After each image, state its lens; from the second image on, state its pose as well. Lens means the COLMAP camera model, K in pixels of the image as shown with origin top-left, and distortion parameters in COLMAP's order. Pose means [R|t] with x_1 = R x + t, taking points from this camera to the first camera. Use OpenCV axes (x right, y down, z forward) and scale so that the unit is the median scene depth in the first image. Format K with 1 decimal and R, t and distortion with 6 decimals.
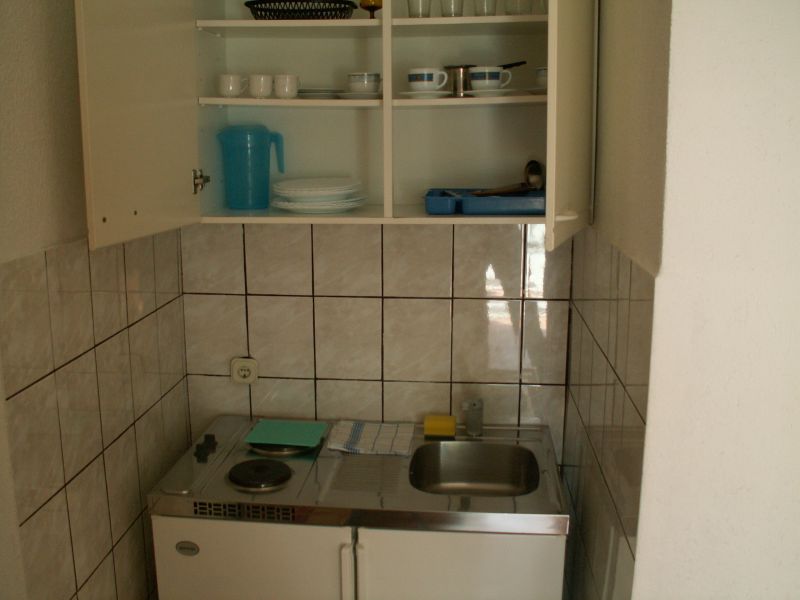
lens RADIAL K [[845.9, 0, 401.2], [0, 845.9, 298.8], [0, 0, 1]] dist [-0.133475, 0.000000]
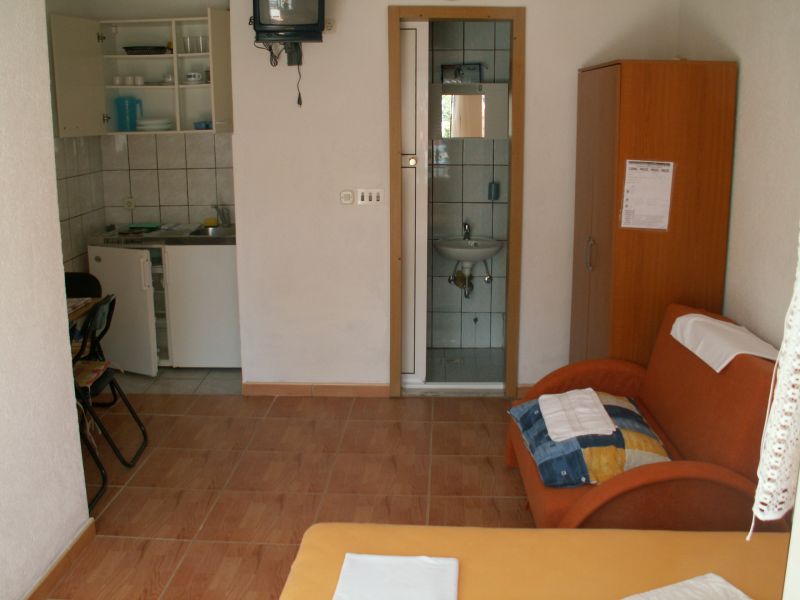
lens RADIAL K [[845.9, 0, 393.4], [0, 845.9, 300.1], [0, 0, 1]] dist [-0.133475, 0.000000]
pose [[0.998302, -0.018806, 0.055139, 0.481270], [0.017437, 0.999531, 0.025191, 0.362798], [-0.055587, -0.024186, 0.998161, -1.569273]]
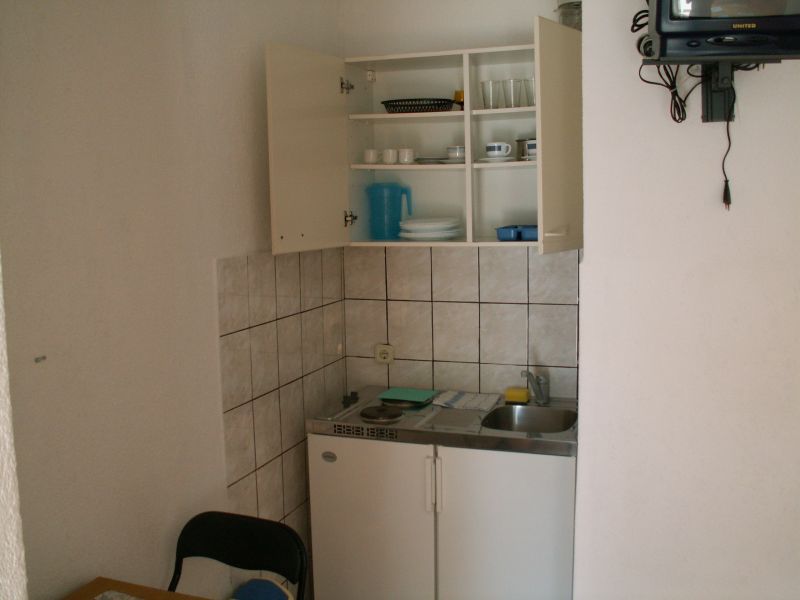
lens RADIAL K [[845.9, 0, 403.6], [0, 845.9, 292.9], [0, 0, 1]] dist [-0.133475, 0.000000]
pose [[0.966718, 0.011942, -0.255567, 0.248748], [-0.032278, 0.996621, -0.075525, 0.107195], [0.253801, 0.081260, 0.963837, -0.449519]]
